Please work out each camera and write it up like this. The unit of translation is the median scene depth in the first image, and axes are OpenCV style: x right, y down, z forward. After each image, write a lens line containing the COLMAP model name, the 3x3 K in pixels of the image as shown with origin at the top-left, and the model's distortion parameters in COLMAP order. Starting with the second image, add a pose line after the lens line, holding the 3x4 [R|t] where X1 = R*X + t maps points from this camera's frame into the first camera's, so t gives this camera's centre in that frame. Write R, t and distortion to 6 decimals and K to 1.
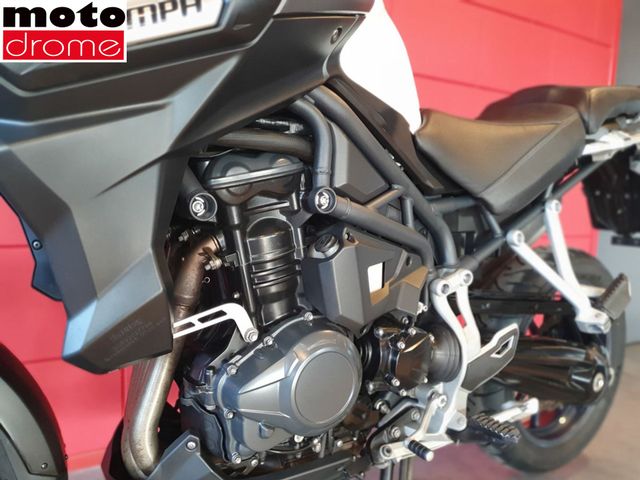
lens RADIAL K [[490.4, 0, 320.5], [0, 490.4, 258.8], [0, 0, 1]] dist [0.078382, -0.101537]
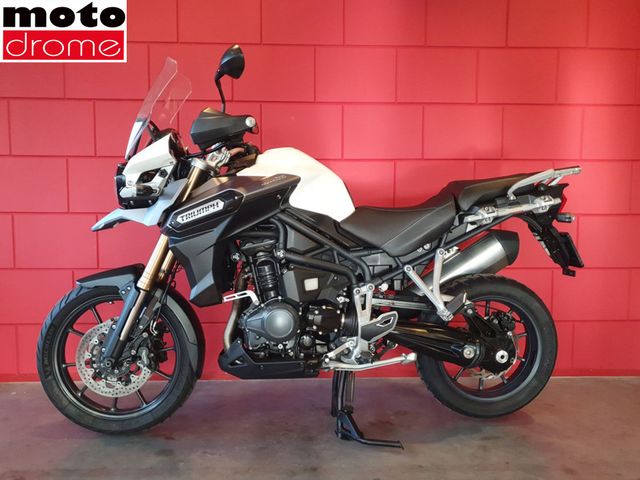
lens RADIAL K [[498.2, 0, 320.0], [0, 498.2, 240.0], [0, 0, 1]] dist [0.081641, -0.111451]
pose [[0.883641, -0.007530, -0.468105, 1.293518], [-0.032027, 0.996556, -0.076488, 0.008080], [0.467069, 0.082580, 0.880356, -1.151150]]
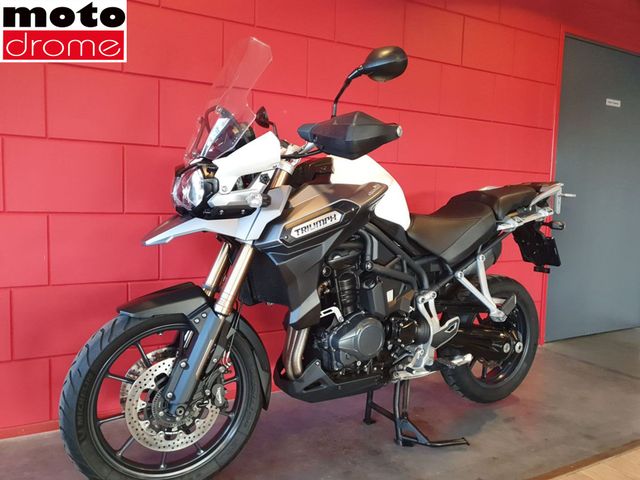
lens RADIAL K [[498.2, 0, 320.0], [0, 498.2, 240.0], [0, 0, 1]] dist [0.081641, -0.111451]
pose [[0.999387, -0.009081, -0.033801, -0.139054], [0.007395, 0.998738, -0.049670, -0.111862], [0.034210, 0.049390, 0.998194, -1.400736]]
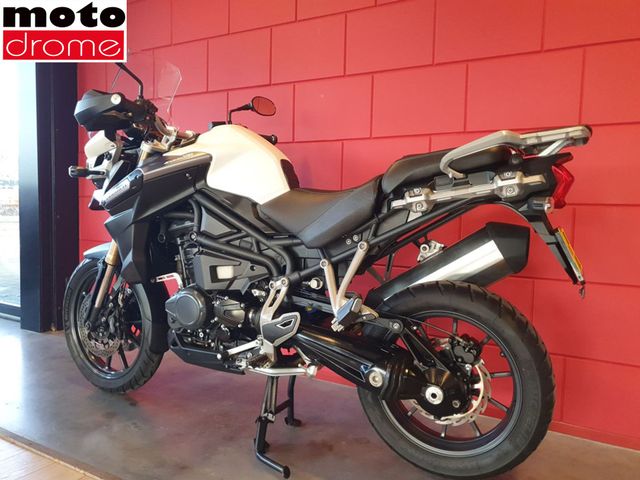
lens RADIAL K [[498.2, 0, 320.0], [0, 498.2, 240.0], [0, 0, 1]] dist [0.081641, -0.111451]
pose [[0.499559, 0.033697, -0.865624, 2.275842], [-0.116907, 0.992724, -0.028824, -0.090217], [0.858355, 0.115597, 0.499864, 0.225205]]
